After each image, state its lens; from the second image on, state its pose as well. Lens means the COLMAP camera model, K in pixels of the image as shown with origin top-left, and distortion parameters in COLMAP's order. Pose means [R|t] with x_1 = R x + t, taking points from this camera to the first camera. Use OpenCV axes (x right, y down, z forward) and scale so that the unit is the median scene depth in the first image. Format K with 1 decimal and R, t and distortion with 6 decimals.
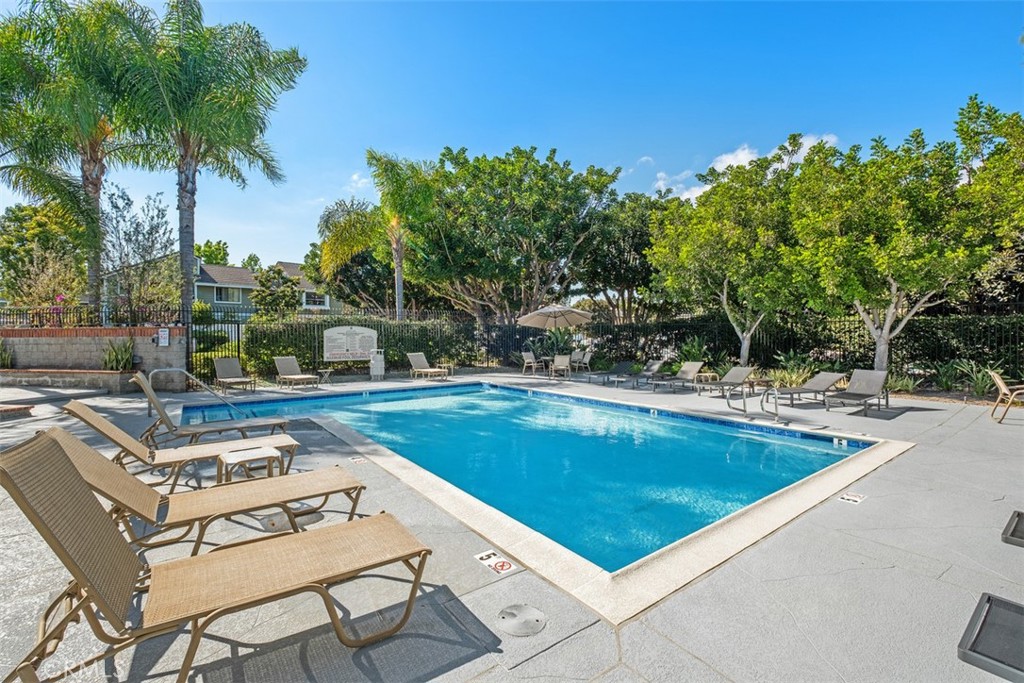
lens RADIAL K [[445.6, 0, 509.0], [0, 445.6, 337.8], [0, 0, 1]] dist [-0.000586, 0.000266]
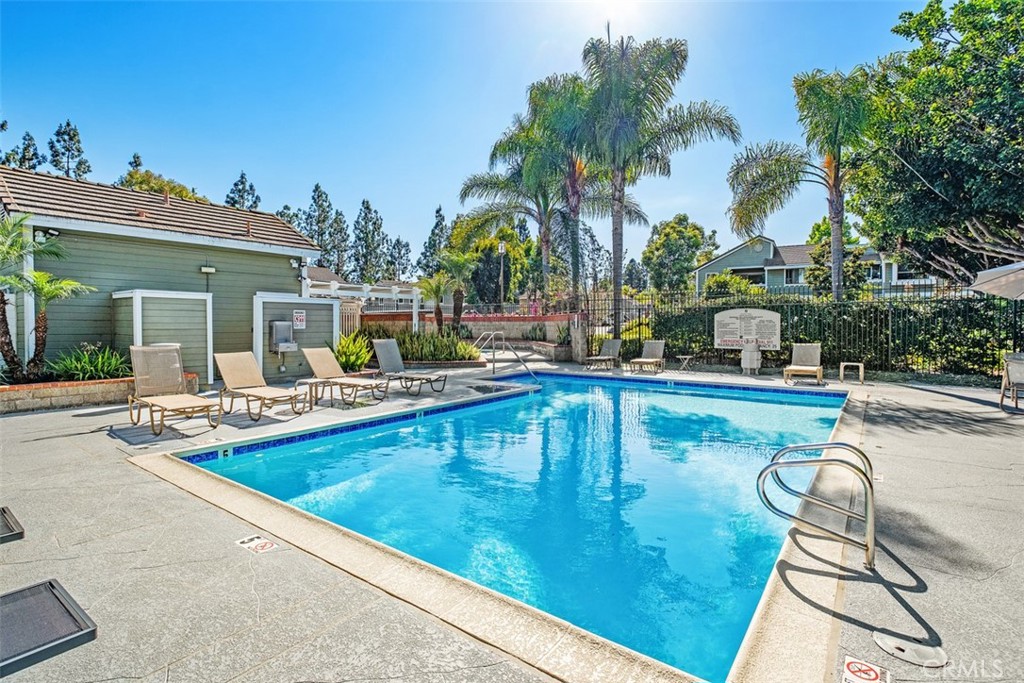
lens RADIAL K [[498.4, 0, 508.6], [0, 498.4, 338.0], [0, 0, 1]] dist [0.003432, 0.000303]
pose [[0.279404, 0.030957, -0.959674, 0.431923], [-0.003387, 0.999506, 0.031256, 0.001525], [0.960168, -0.005483, 0.279371, 0.307571]]
